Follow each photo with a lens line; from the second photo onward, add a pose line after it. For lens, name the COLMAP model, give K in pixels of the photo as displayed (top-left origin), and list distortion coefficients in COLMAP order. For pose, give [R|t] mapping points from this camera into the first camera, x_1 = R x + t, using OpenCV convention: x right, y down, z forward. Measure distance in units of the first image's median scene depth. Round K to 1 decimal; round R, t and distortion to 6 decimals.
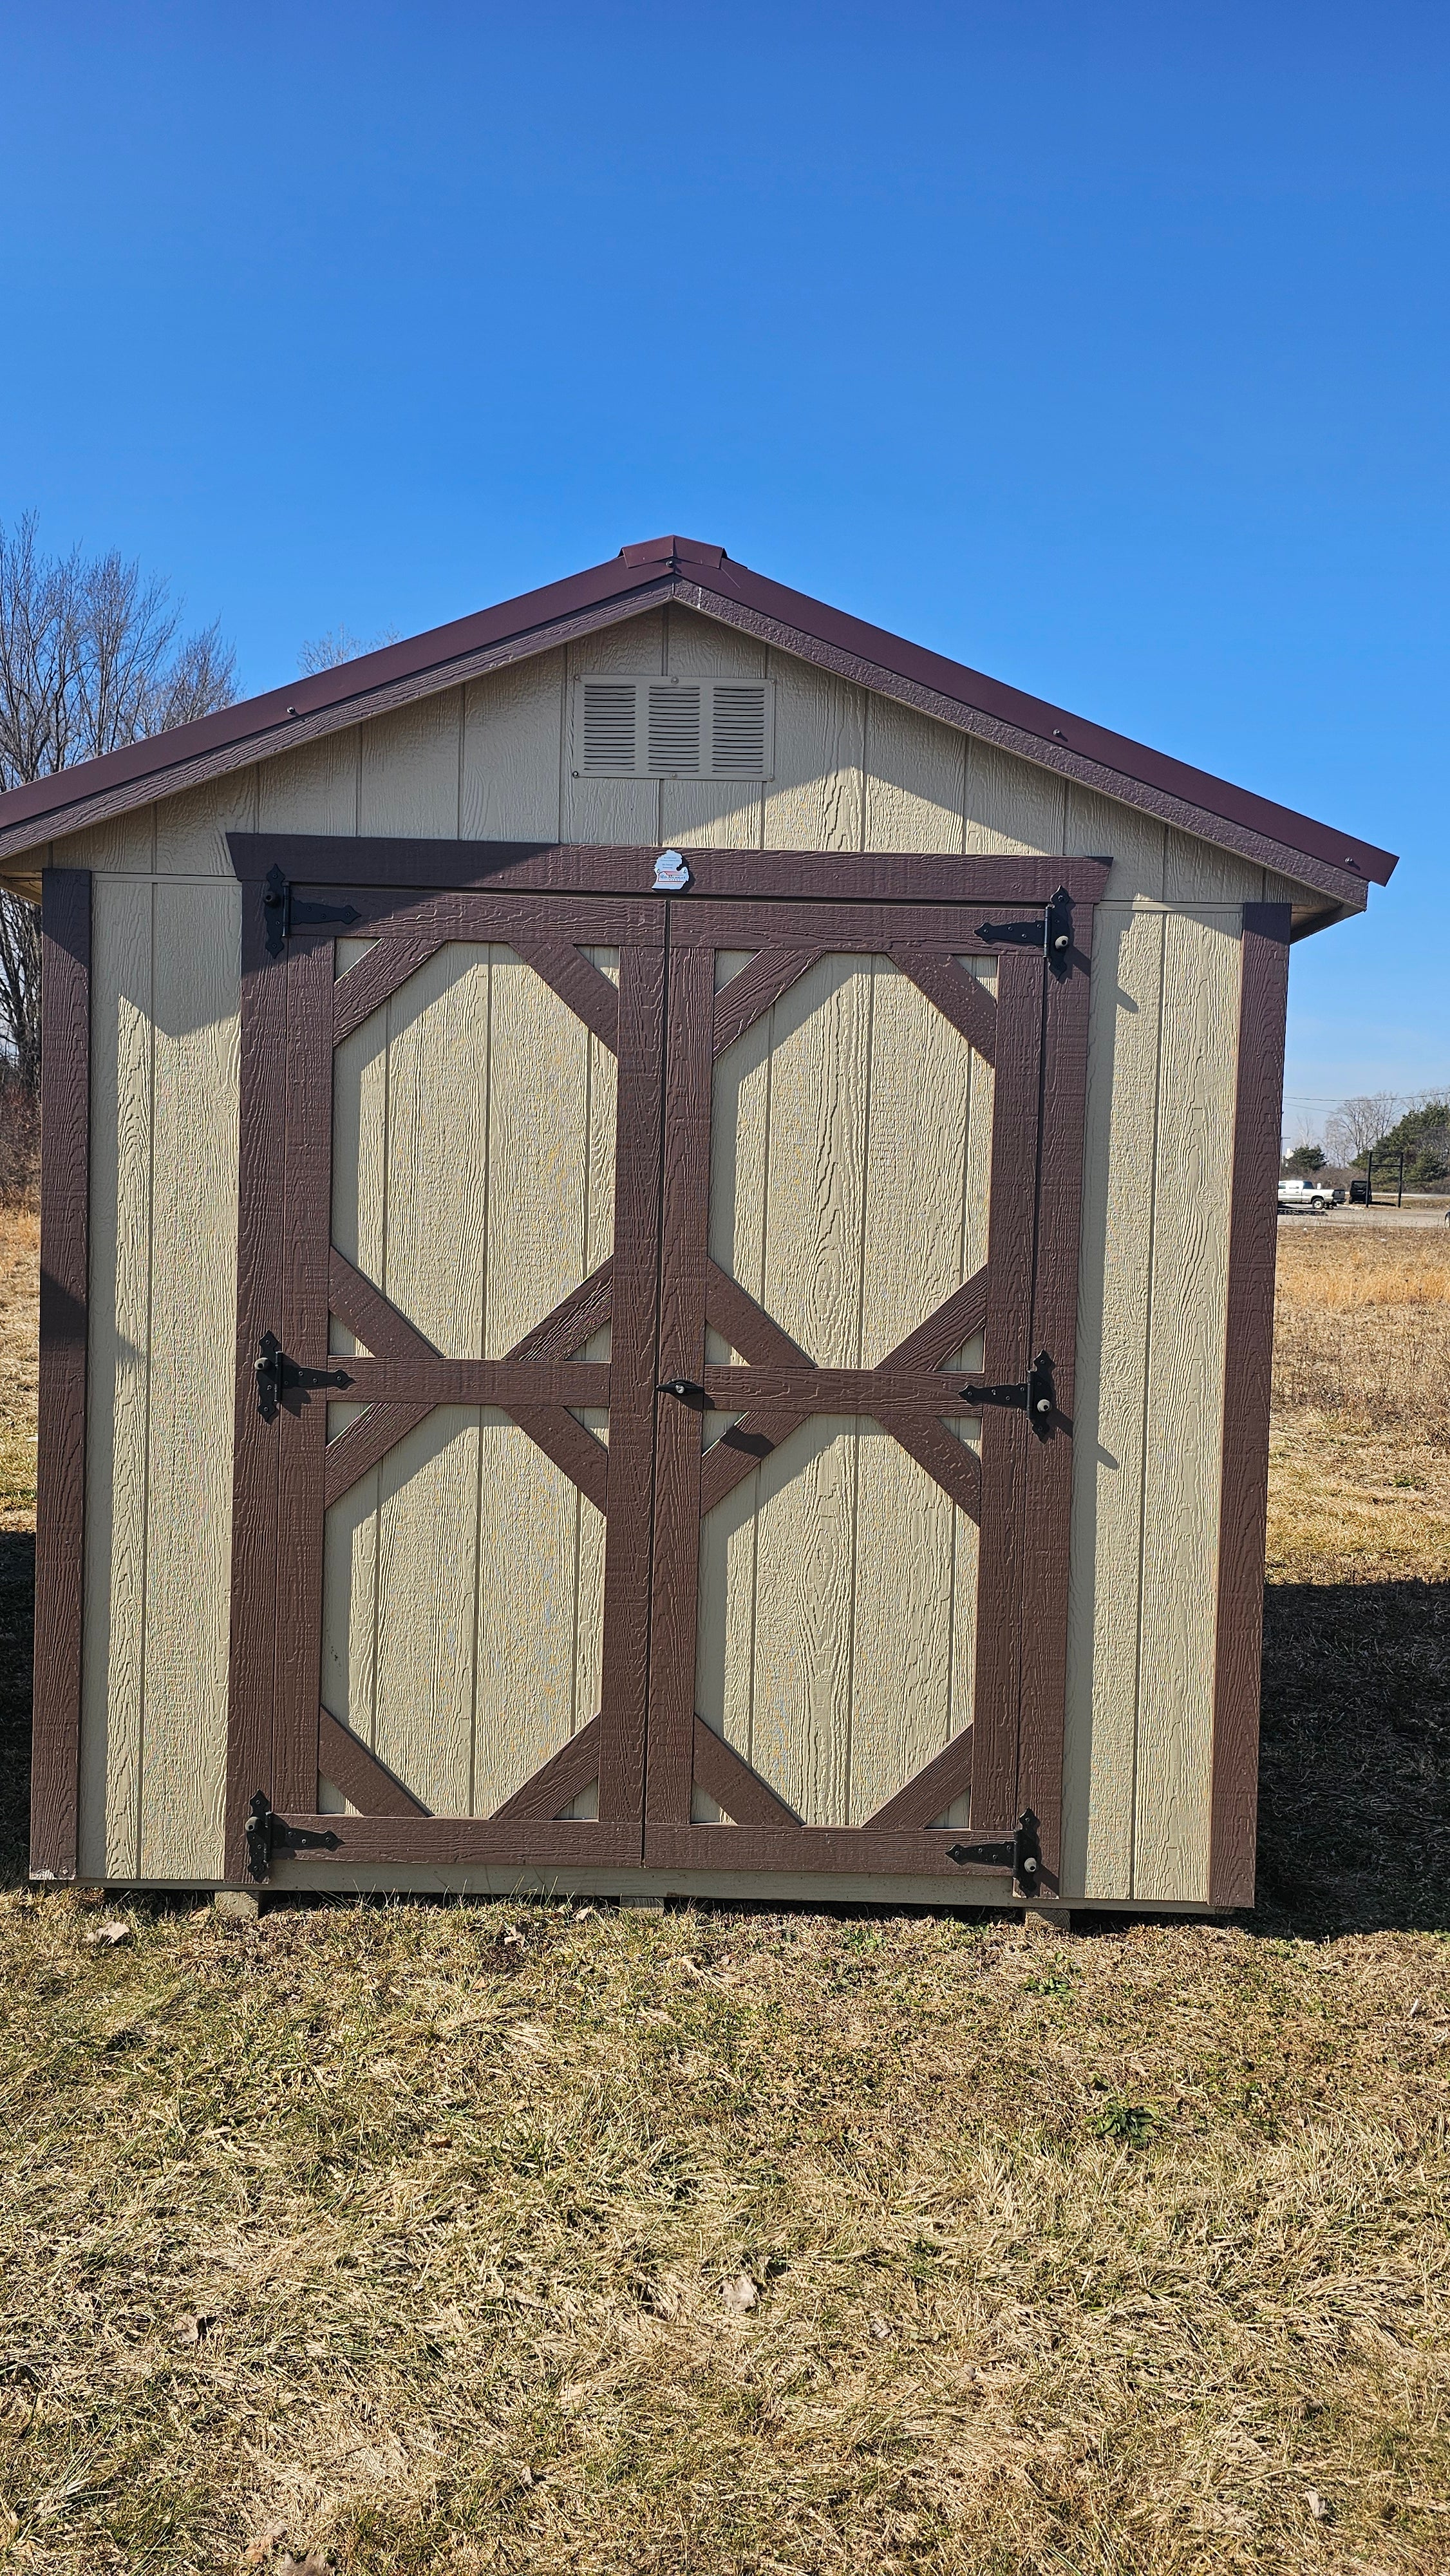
lens RADIAL K [[1798.4, 0, 714.6], [0, 1798.4, 1293.4], [0, 0, 1]] dist [0.066821, -0.035095]
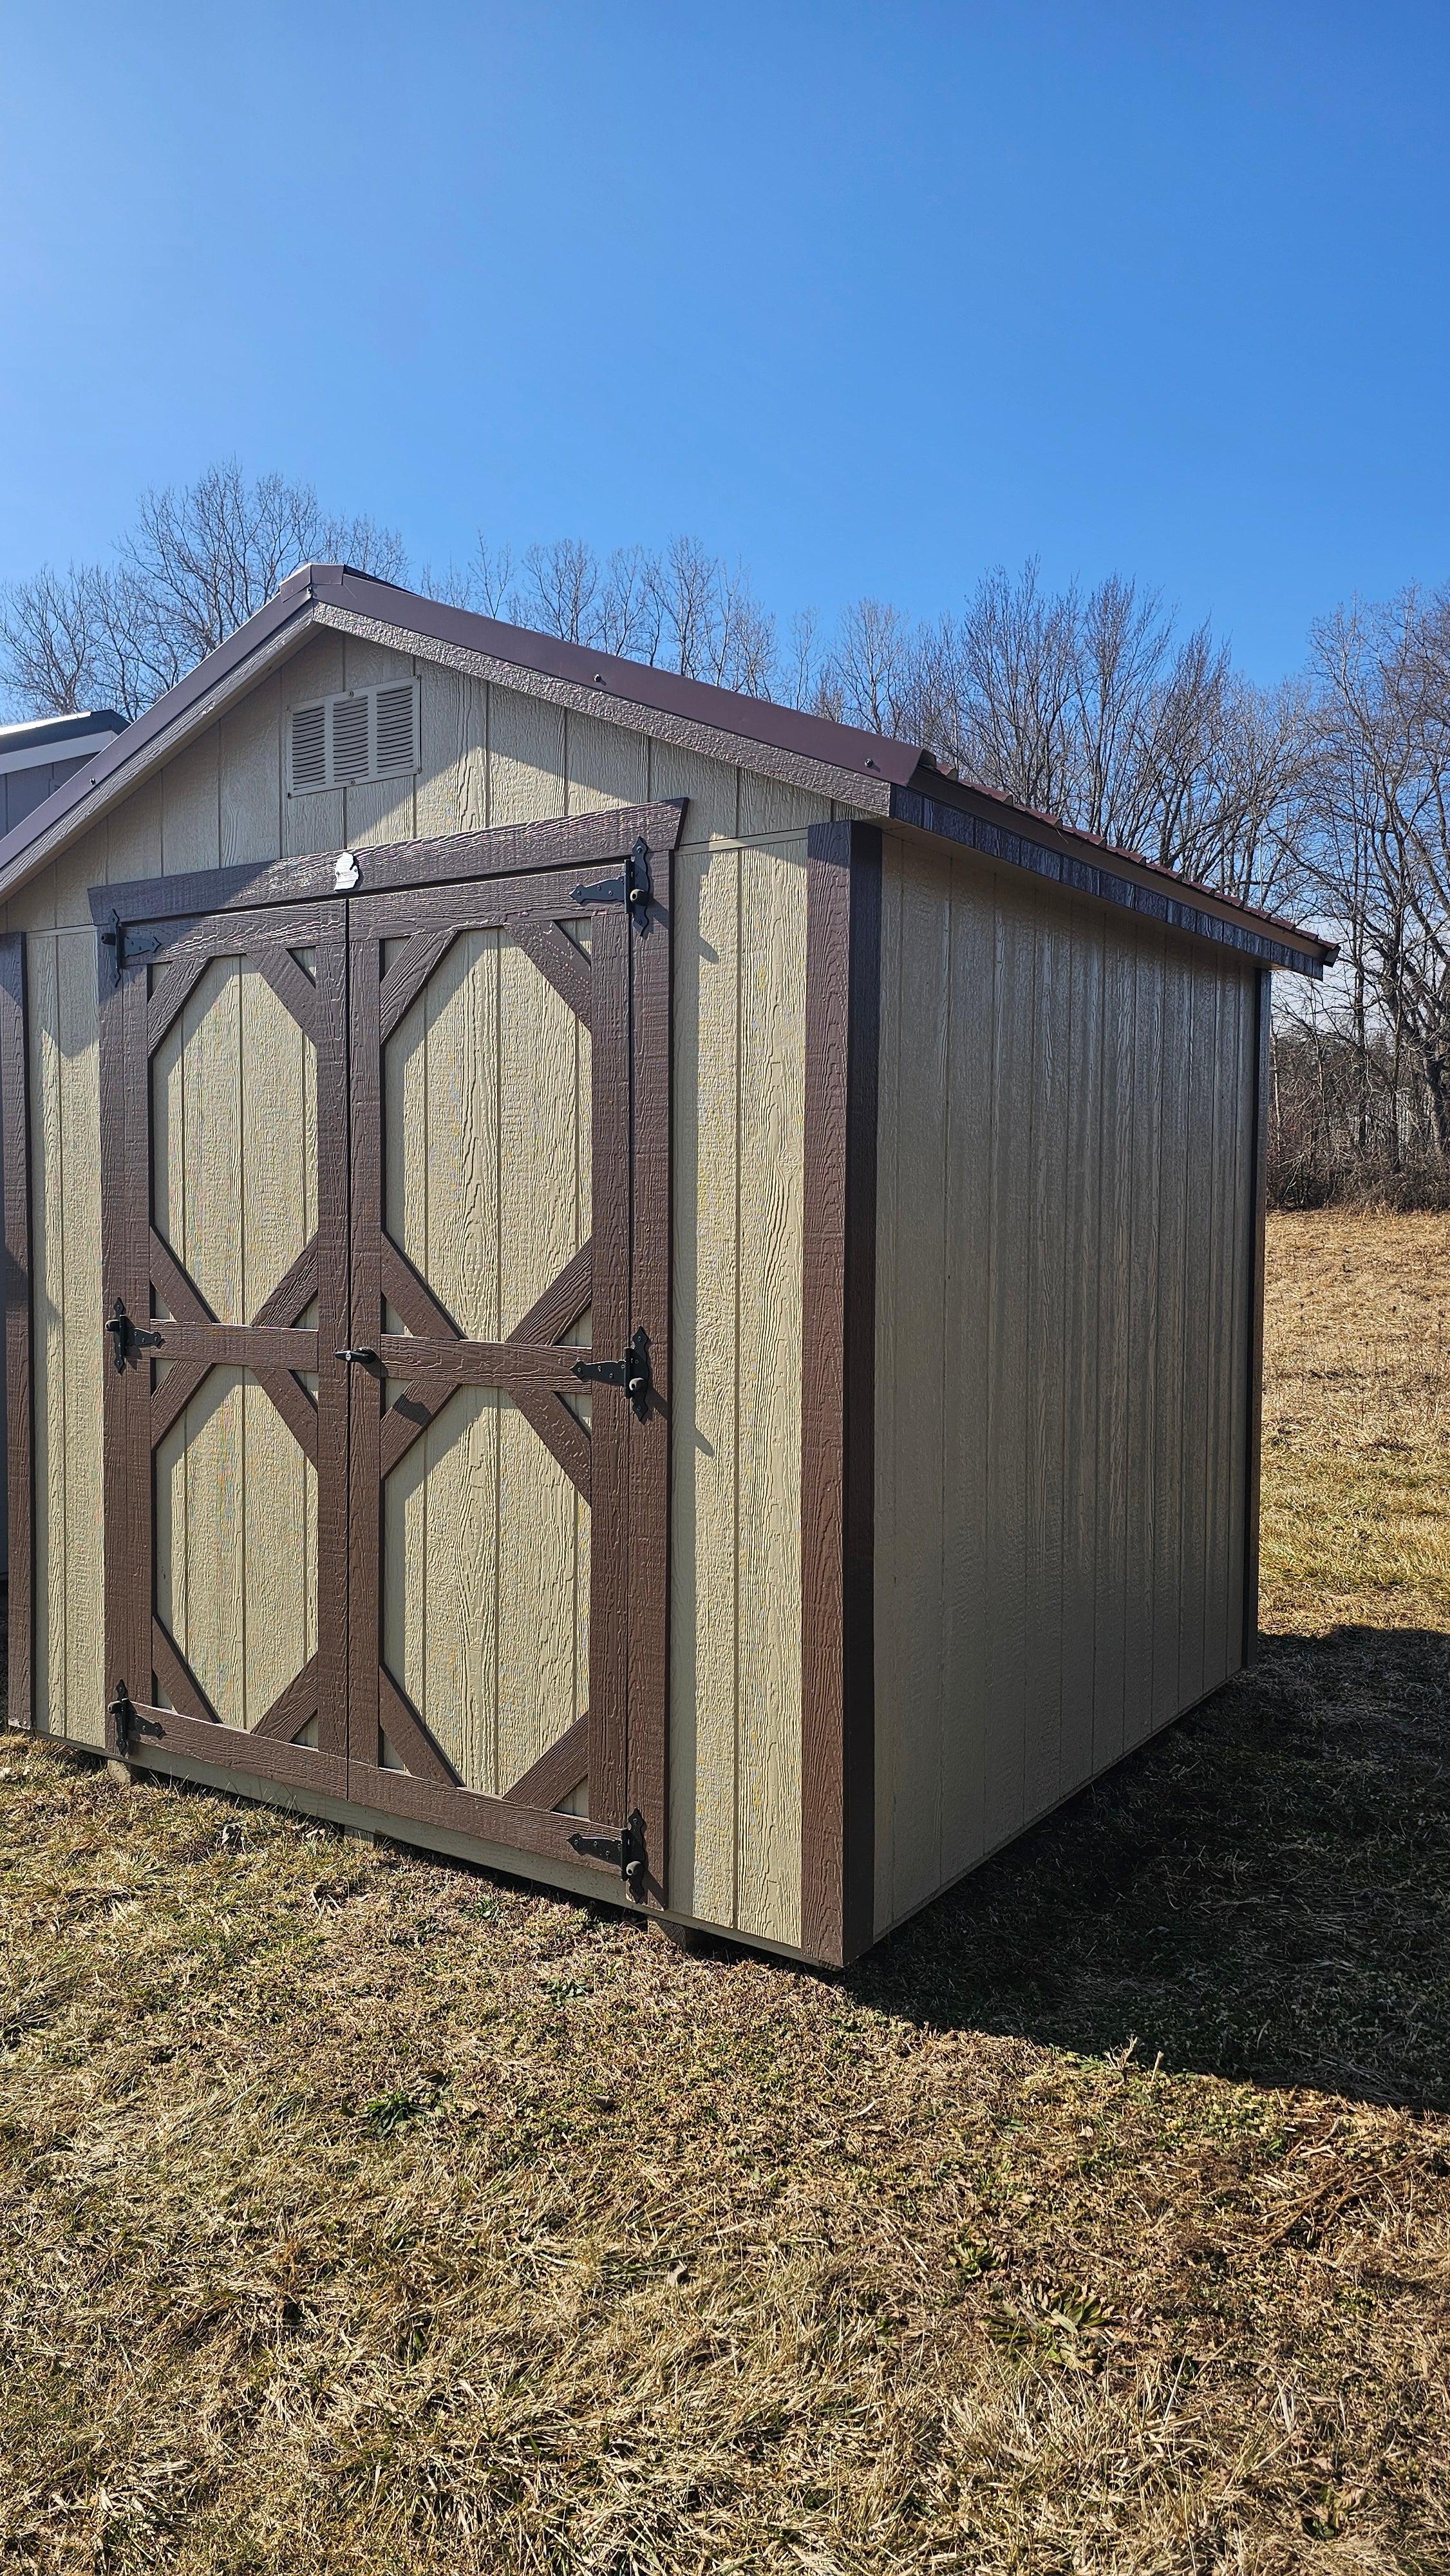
lens RADIAL K [[1798.4, 0, 718.0], [0, 1798.4, 1286.7], [0, 0, 1]] dist [0.066821, -0.035095]
pose [[0.805280, 0.006718, -0.592857, 0.777482], [-0.009209, 0.999957, -0.001178, 0.011038], [0.592823, 0.006409, 0.805307, 0.261921]]
